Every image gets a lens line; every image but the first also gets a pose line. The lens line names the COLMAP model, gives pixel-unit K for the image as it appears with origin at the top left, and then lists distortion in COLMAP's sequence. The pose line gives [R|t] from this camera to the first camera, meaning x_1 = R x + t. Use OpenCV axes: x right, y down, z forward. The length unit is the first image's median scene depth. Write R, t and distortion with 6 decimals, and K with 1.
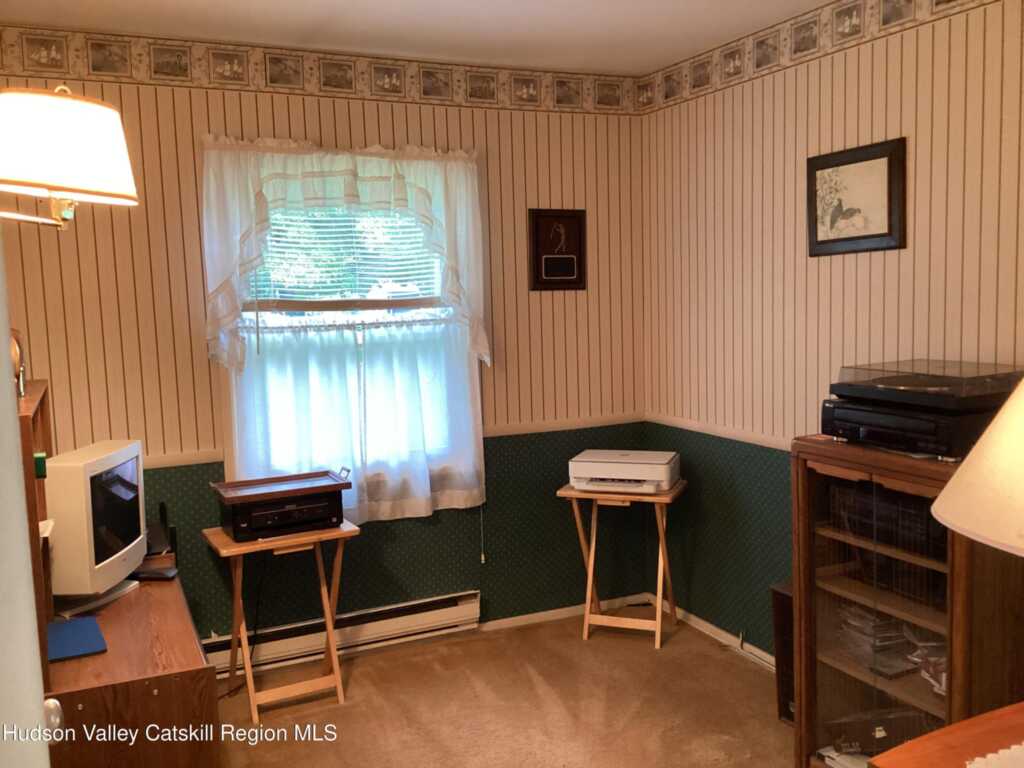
lens RADIAL K [[879.4, 0, 508.1], [0, 879.4, 394.5], [0, 0, 1]] dist [0.134675, -0.231481]
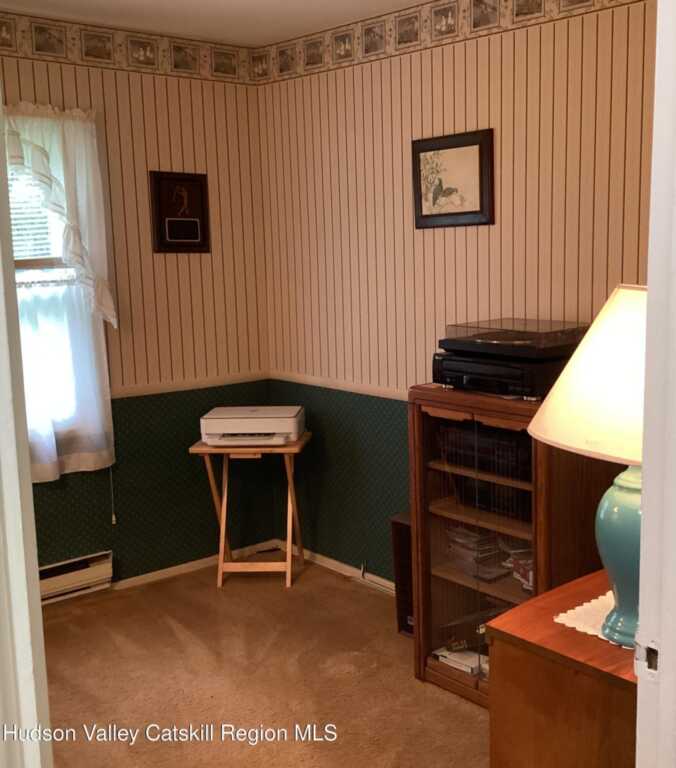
lens RADIAL K [[965.4, 0, 338.0], [0, 965.4, 384.0], [0, 0, 1]] dist [0.192467, -0.540562]
pose [[0.961678, -0.026757, 0.272871, -0.092374], [0.019721, 0.999399, 0.028495, 0.005575], [-0.273470, -0.022022, 0.961629, -0.153729]]
